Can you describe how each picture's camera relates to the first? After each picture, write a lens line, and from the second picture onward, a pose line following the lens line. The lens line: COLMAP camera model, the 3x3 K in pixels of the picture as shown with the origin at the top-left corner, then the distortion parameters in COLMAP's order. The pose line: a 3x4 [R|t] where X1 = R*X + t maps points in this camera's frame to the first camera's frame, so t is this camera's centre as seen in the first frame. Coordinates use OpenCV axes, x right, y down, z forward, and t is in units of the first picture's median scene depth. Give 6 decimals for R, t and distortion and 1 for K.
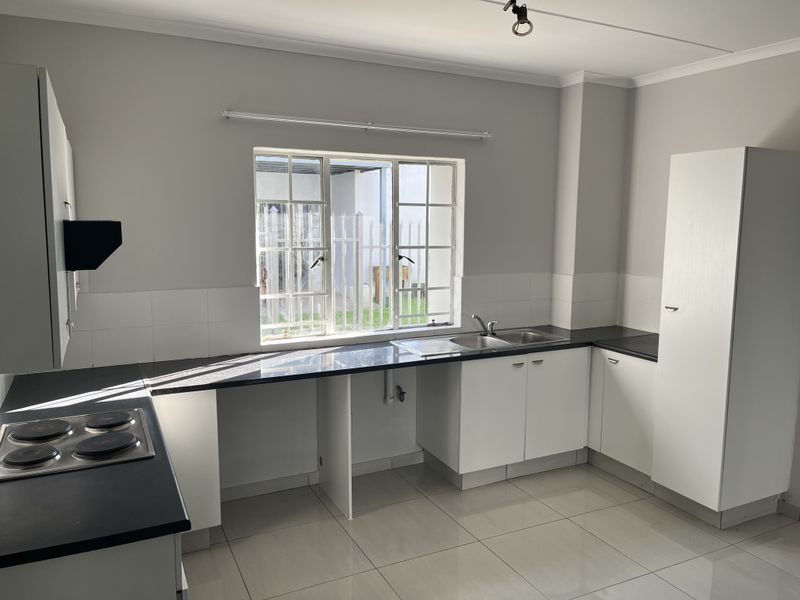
lens RADIAL K [[605.4, 0, 402.1], [0, 605.4, 297.0], [0, 0, 1]] dist [0.071044, -0.066561]
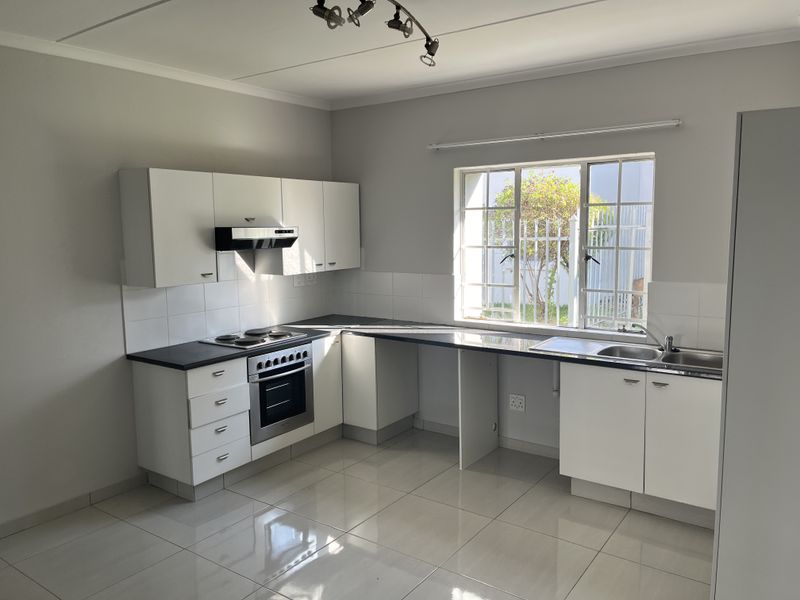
lens RADIAL K [[605.4, 0, 402.1], [0, 605.4, 297.0], [0, 0, 1]] dist [0.071044, -0.066561]
pose [[0.473918, 0.092792, -0.875666, 0.777145], [-0.095705, 0.993969, 0.053532, -0.026362], [0.875352, 0.058436, 0.479941, 0.257209]]
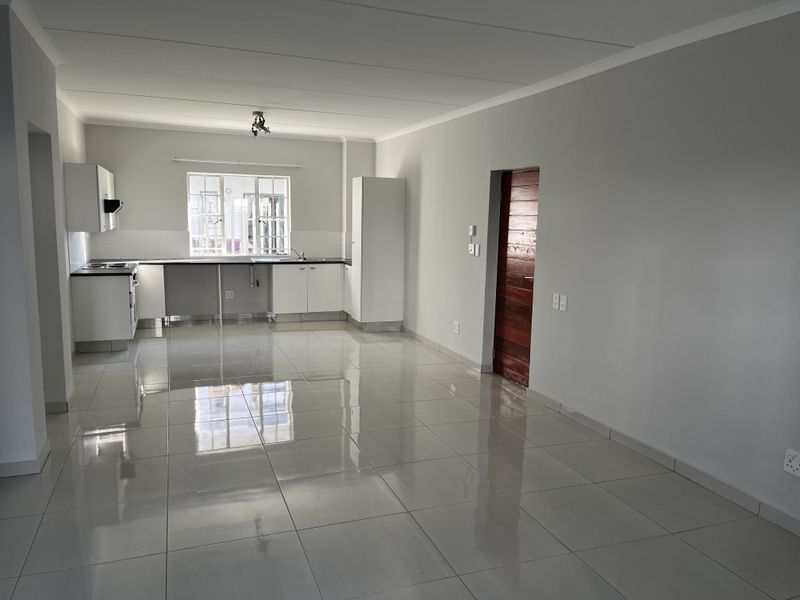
lens RADIAL K [[601.2, 0, 400.0], [0, 601.2, 300.0], [0, 0, 1]] dist [0.075837, -0.070307]
pose [[0.994580, 0.028582, -0.099971, 0.756248], [-0.027144, 0.999508, 0.015714, 0.177336], [0.100371, -0.012915, 0.994866, -1.169131]]
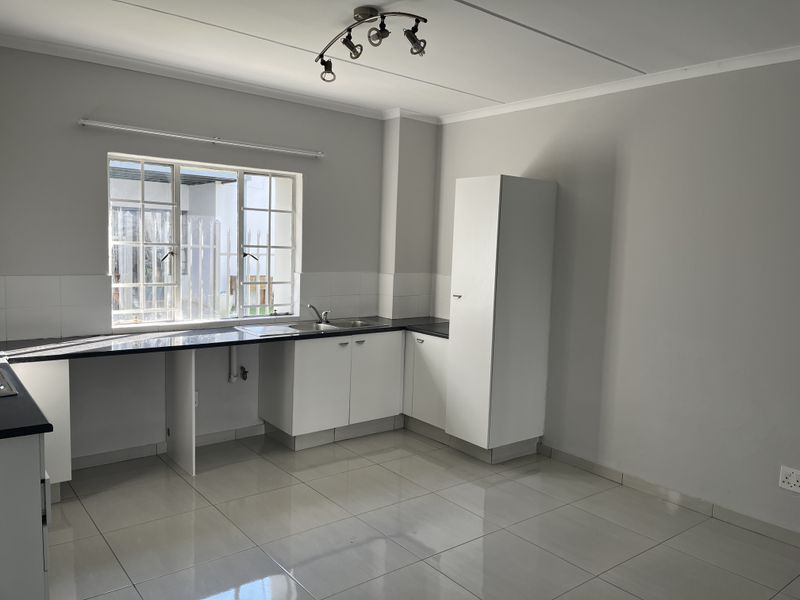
lens RADIAL K [[605.4, 0, 402.1], [0, 605.4, 297.0], [0, 0, 1]] dist [0.071044, -0.066561]
pose [[0.977679, 0.007498, 0.209968, 0.048440], [-0.001264, 0.999555, -0.029807, 0.051058], [-0.210098, 0.028876, 0.977254, -0.201170]]
